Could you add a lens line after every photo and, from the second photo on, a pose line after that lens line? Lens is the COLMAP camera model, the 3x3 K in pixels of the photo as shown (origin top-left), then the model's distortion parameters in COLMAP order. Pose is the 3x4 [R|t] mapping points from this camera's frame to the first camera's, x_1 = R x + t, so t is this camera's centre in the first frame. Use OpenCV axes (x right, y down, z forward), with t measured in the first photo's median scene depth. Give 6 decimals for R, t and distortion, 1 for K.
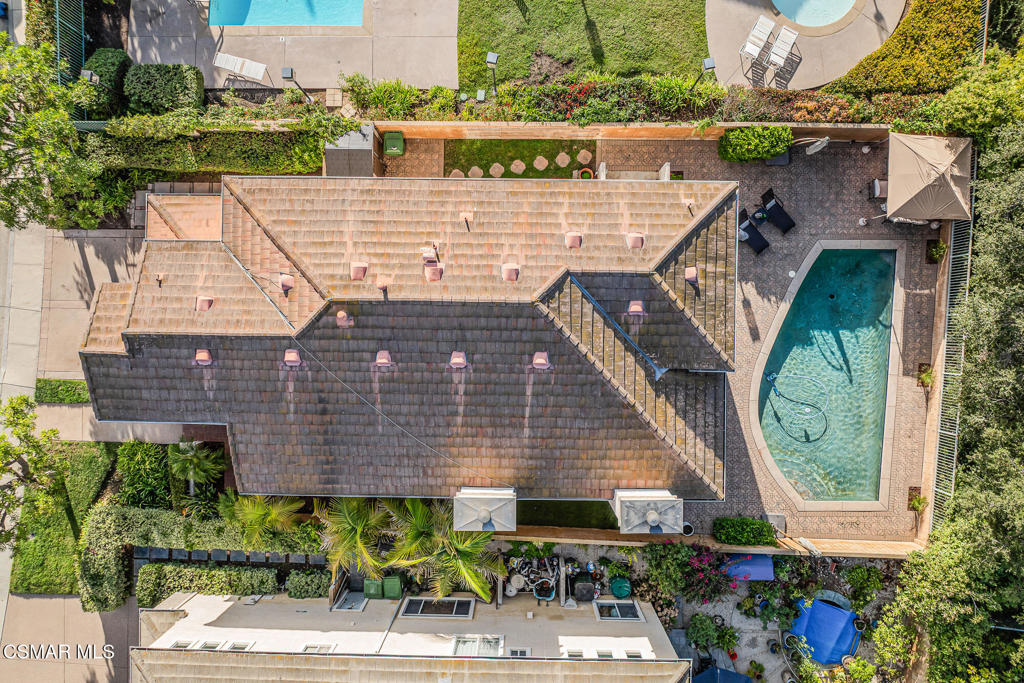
lens RADIAL K [[719.9, 0, 519.0], [0, 719.9, 333.6], [0, 0, 1]] dist [-0.036394, 0.004107]
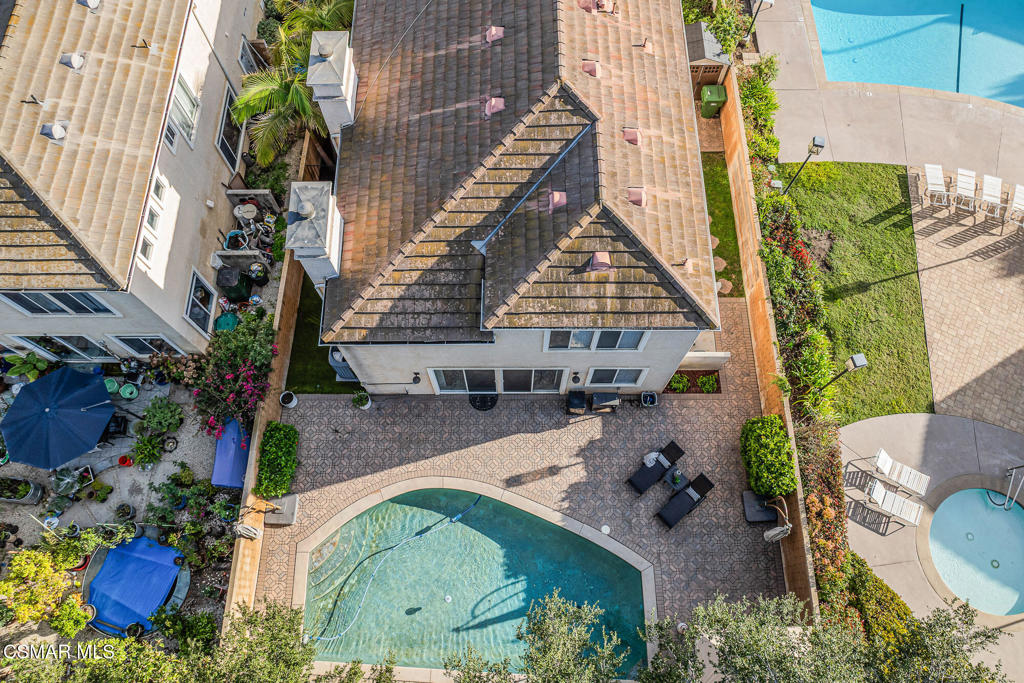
lens RADIAL K [[719.9, 0, 511.8], [0, 719.9, 342.1], [0, 0, 1]] dist [-0.036394, 0.004107]
pose [[0.014856, 0.933285, -0.358829, 0.499092], [-0.999889, 0.014207, -0.004444, 0.019383], [0.000950, 0.358856, 0.933393, 0.219335]]
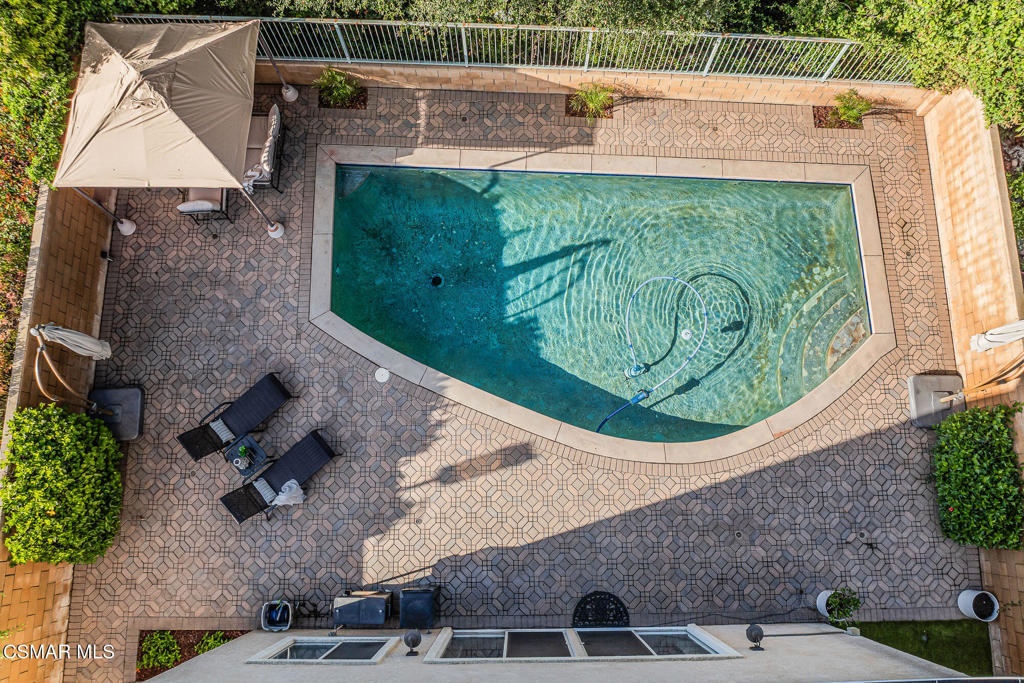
lens RADIAL K [[719.9, 0, 517.2], [0, 719.9, 335.6], [0, 0, 1]] dist [-0.036394, 0.004107]
pose [[-0.026097, -0.970388, 0.240137, 0.312844], [0.999646, -0.026590, 0.001191, 0.002774], [0.005230, 0.240083, 0.970738, 0.586034]]
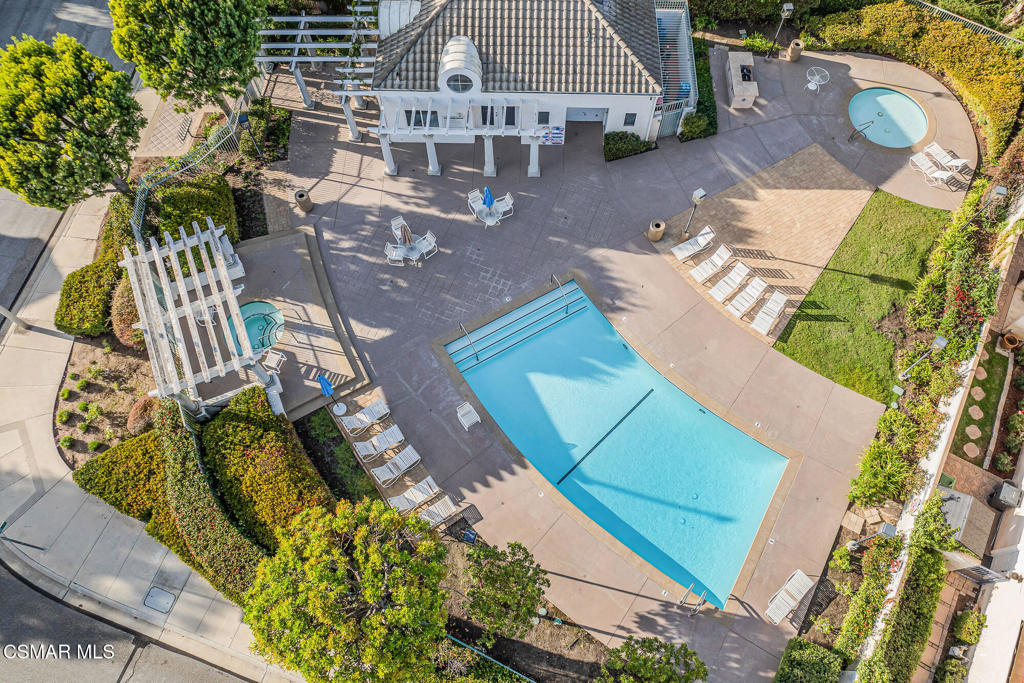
lens RADIAL K [[719.9, 0, 512.6], [0, 719.9, 342.6], [0, 0, 1]] dist [-0.036394, 0.004107]
pose [[0.494347, -0.792421, 0.357339, -0.658588], [0.869262, 0.449546, -0.205652, -0.665382], [0.002323, 0.412284, 0.911052, 0.077013]]
